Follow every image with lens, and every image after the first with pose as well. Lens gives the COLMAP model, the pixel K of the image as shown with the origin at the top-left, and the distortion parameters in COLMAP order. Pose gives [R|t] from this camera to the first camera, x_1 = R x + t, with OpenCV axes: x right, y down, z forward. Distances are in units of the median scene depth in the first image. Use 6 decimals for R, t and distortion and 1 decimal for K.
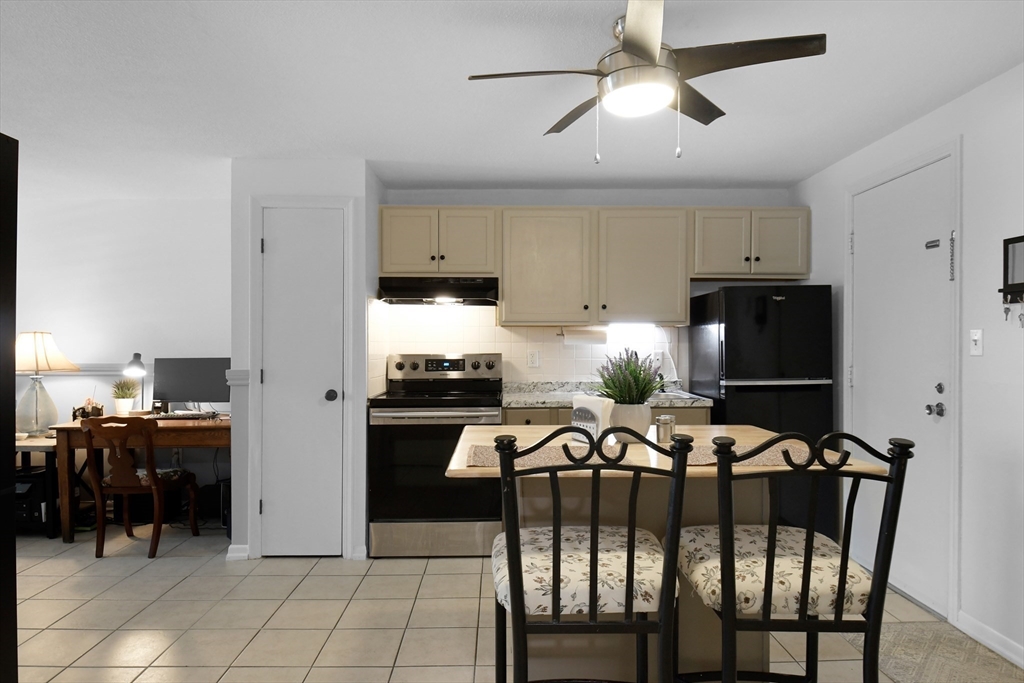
lens RADIAL K [[612.1, 0, 513.0], [0, 612.1, 339.4], [0, 0, 1]] dist [-0.018110, -0.006724]
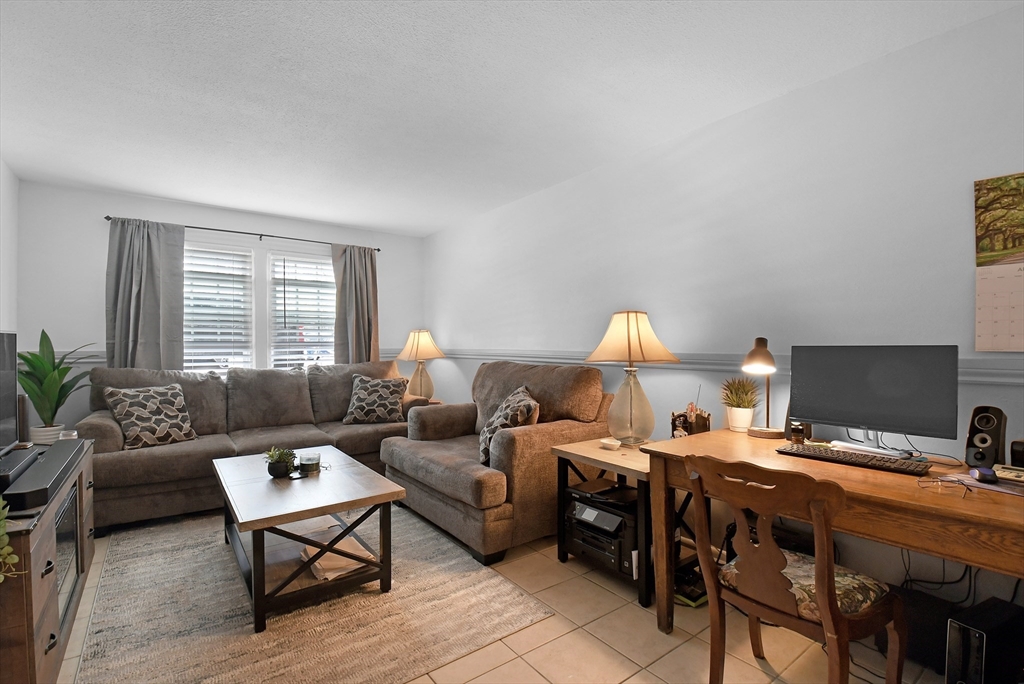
lens RADIAL K [[474.4, 0, 516.3], [0, 474.4, 335.7], [0, 0, 1]] dist [-0.015748, -0.003492]
pose [[0.586820, -0.008175, -0.809676, -0.380094], [0.004742, 0.999967, -0.006659, 0.022824], [0.809703, 0.000068, 0.586840, 0.520035]]
